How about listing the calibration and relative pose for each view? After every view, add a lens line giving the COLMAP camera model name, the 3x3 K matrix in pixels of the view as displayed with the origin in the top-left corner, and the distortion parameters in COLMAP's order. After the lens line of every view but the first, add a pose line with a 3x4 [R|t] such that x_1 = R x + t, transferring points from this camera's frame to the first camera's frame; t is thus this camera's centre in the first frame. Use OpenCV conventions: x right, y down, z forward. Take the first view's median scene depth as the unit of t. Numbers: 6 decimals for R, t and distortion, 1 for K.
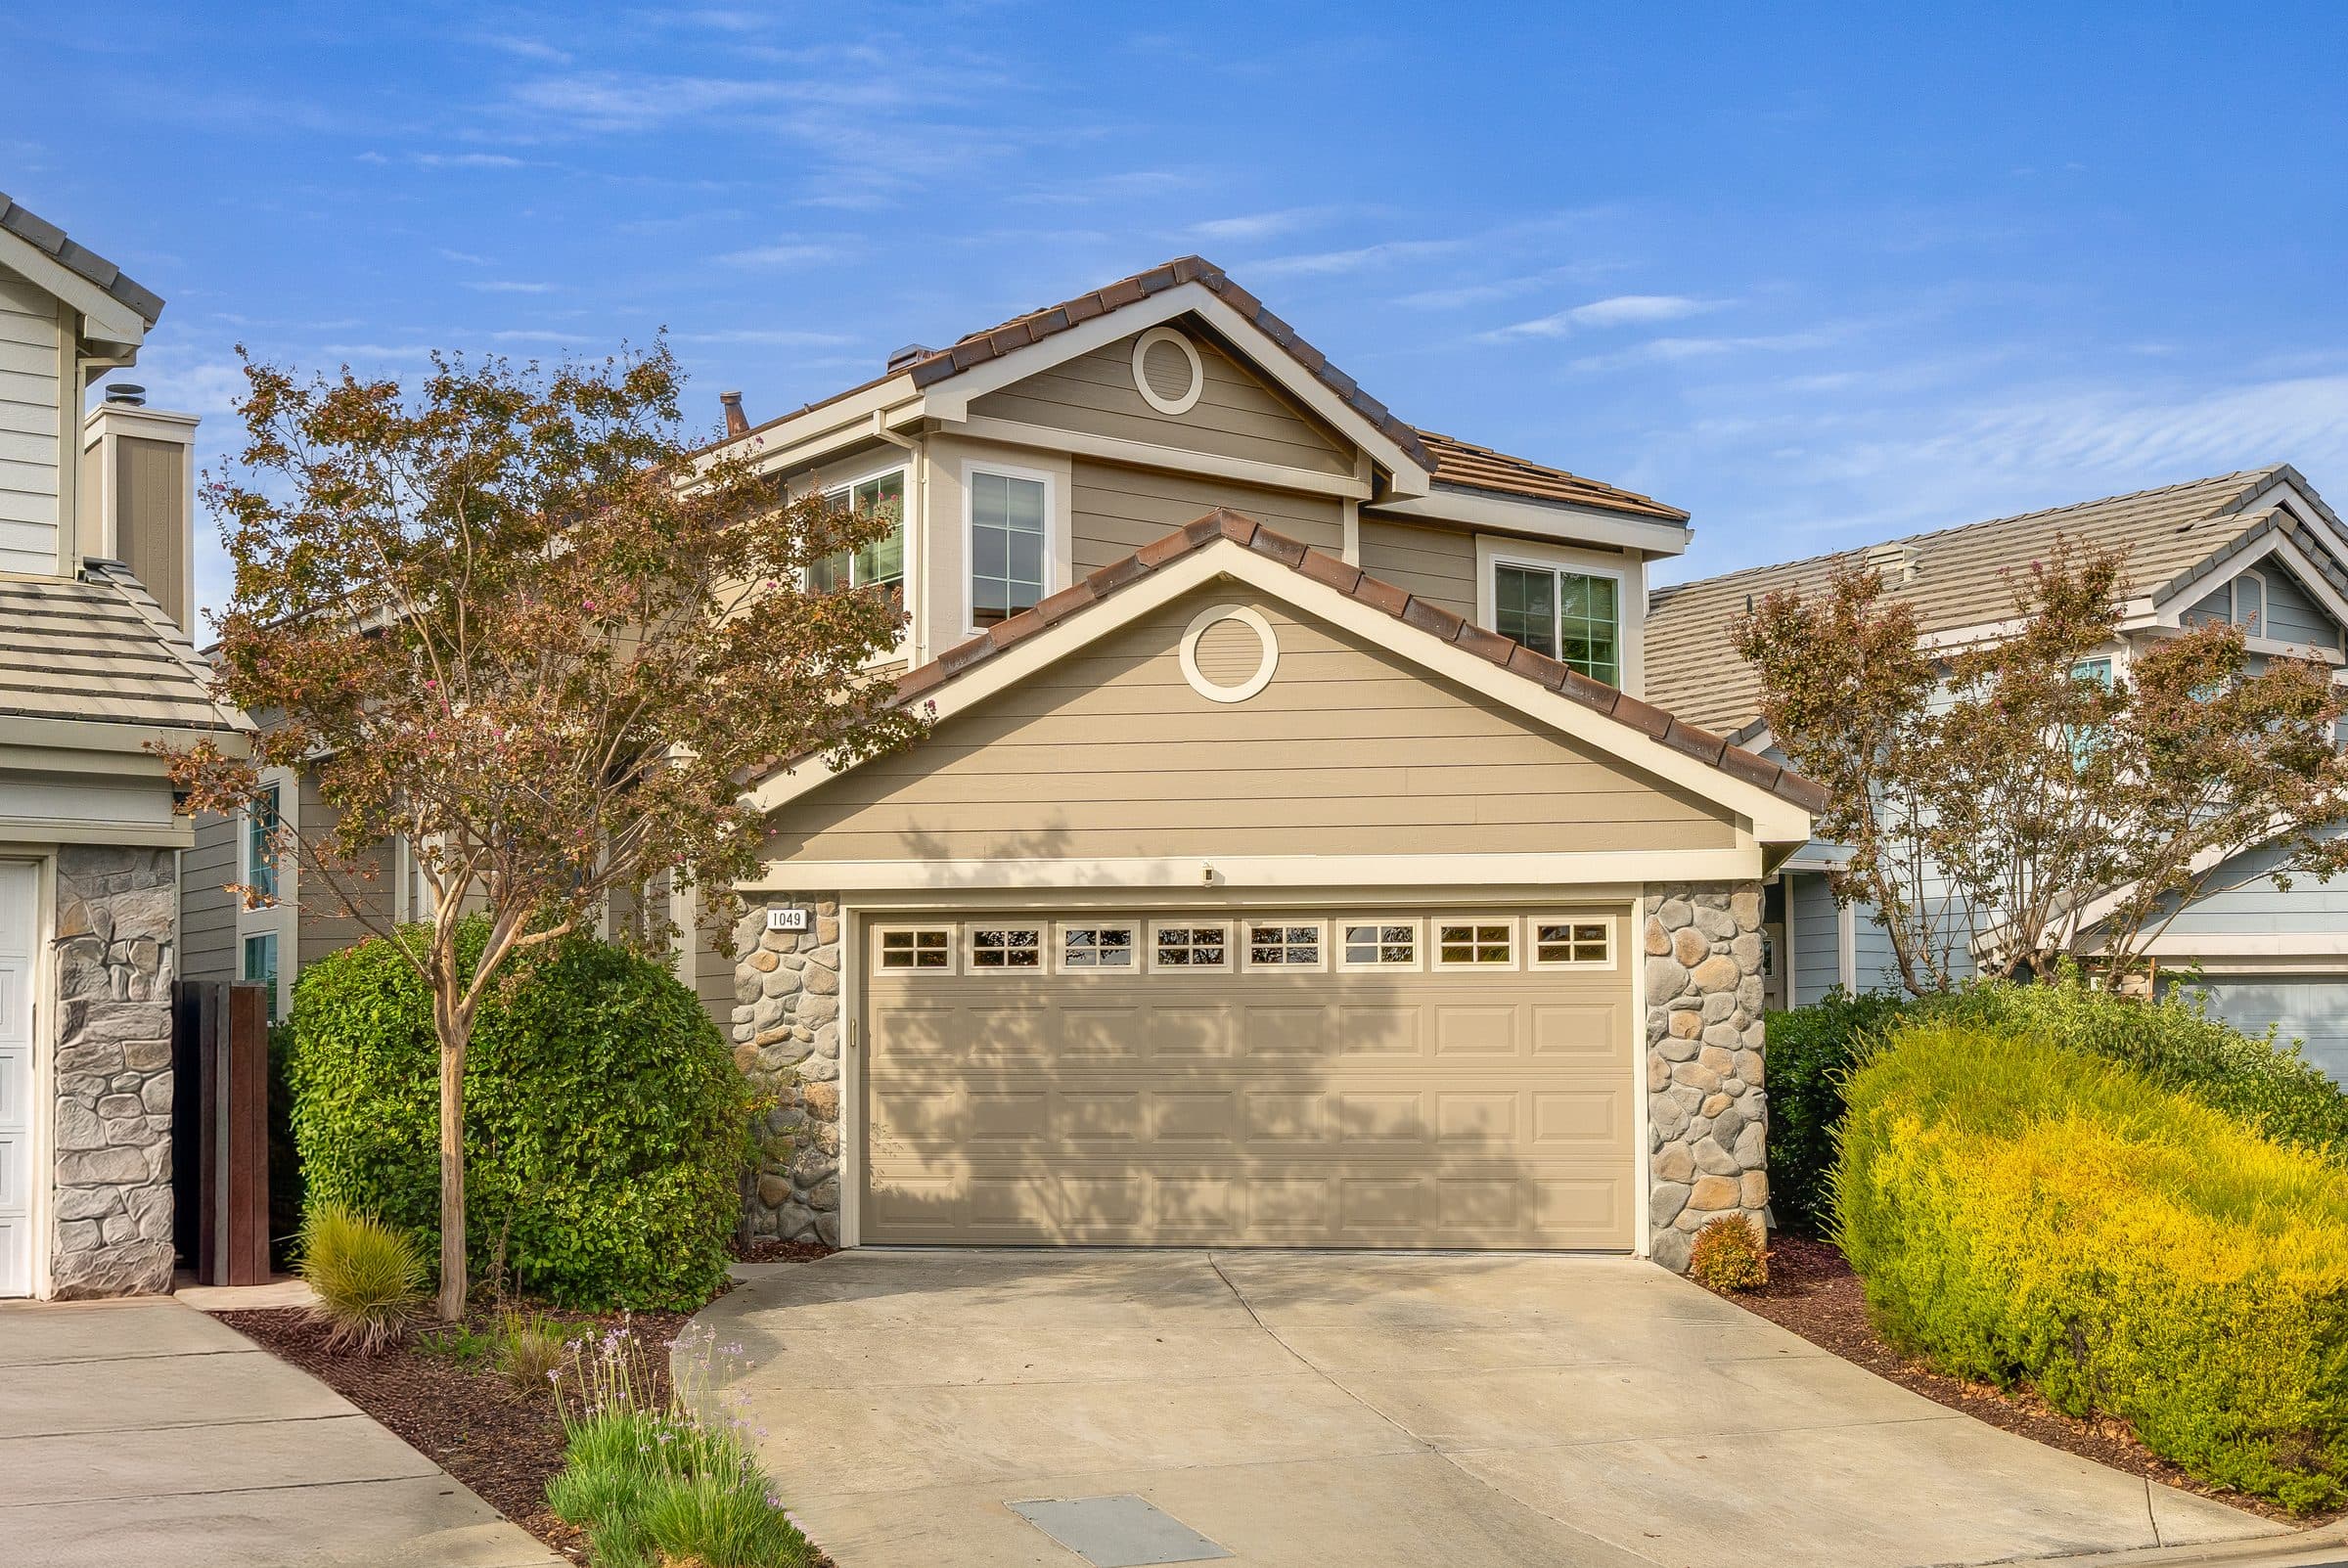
lens RADIAL K [[2456.5, 0, 1173.3], [0, 2456.5, 791.0], [0, 0, 1]] dist [0.009995, -0.013964]
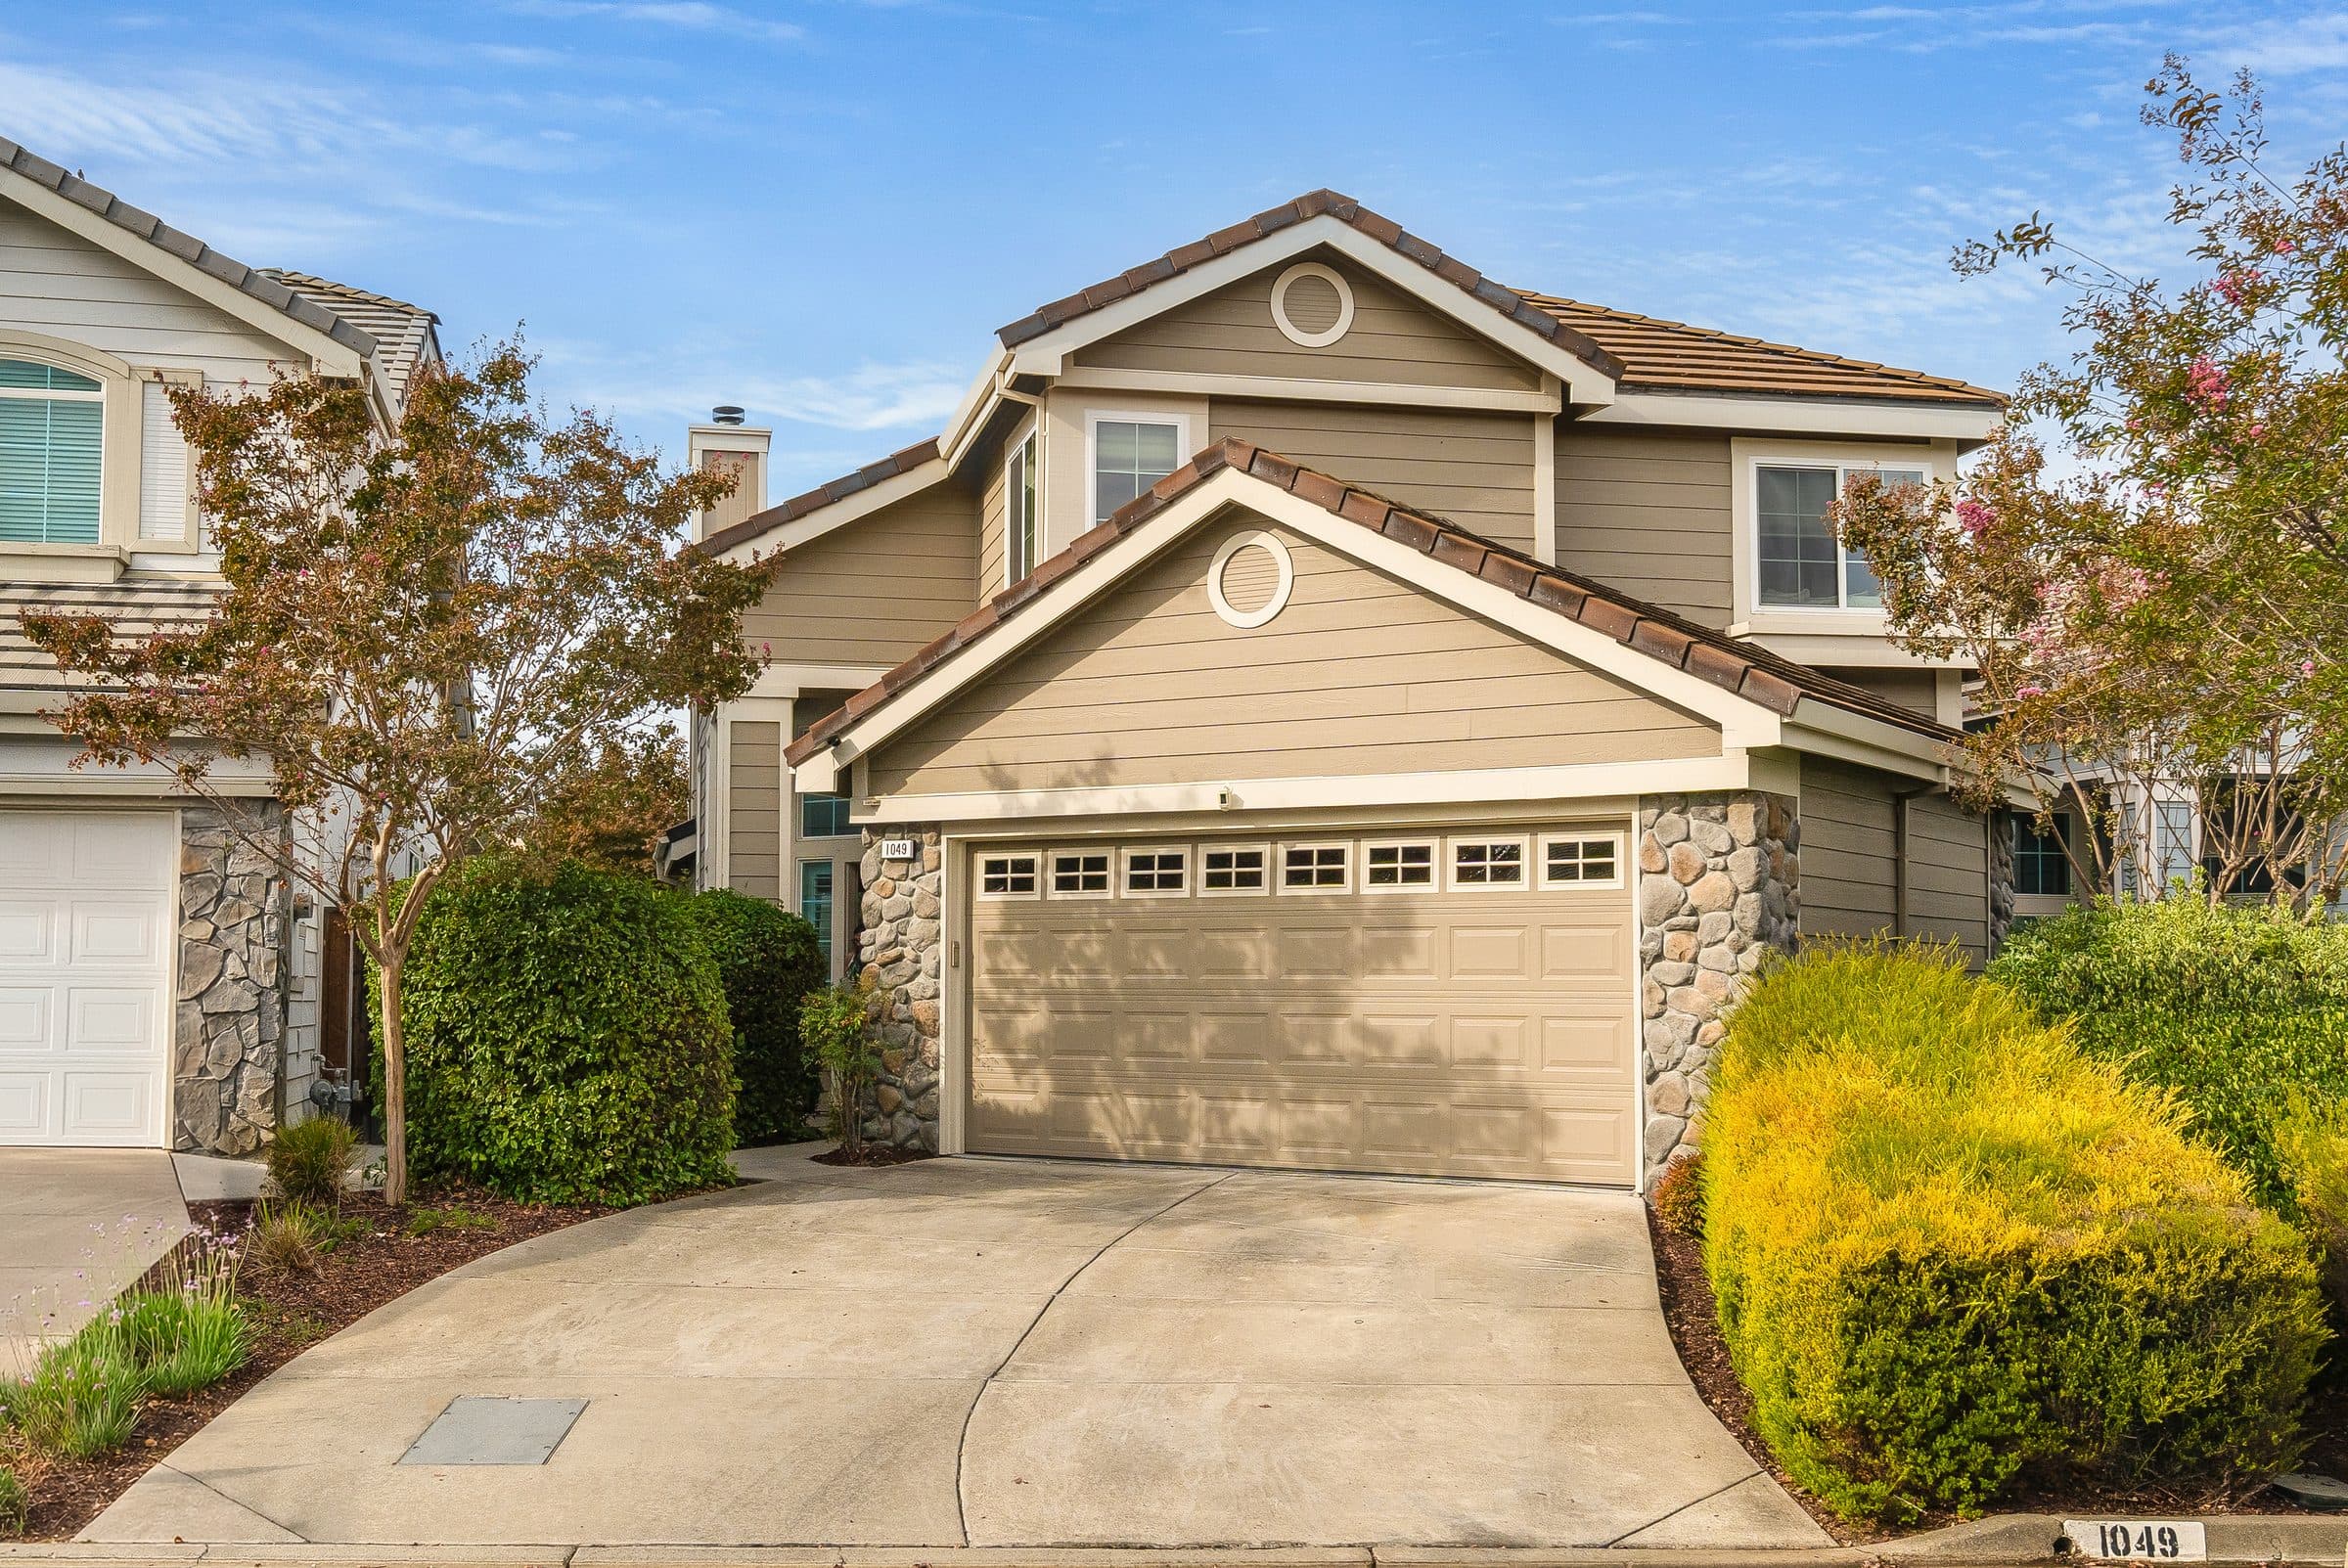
lens RADIAL K [[2283.9, 0, 1163.4], [0, 2283.9, 717.1], [0, 0, 1]] dist [-0.001460, -0.001092]
pose [[0.922784, -0.038614, -0.383378, 0.346328], [0.036298, 0.999253, -0.013275, 0.011787], [0.383604, -0.001666, 0.923496, 0.118024]]
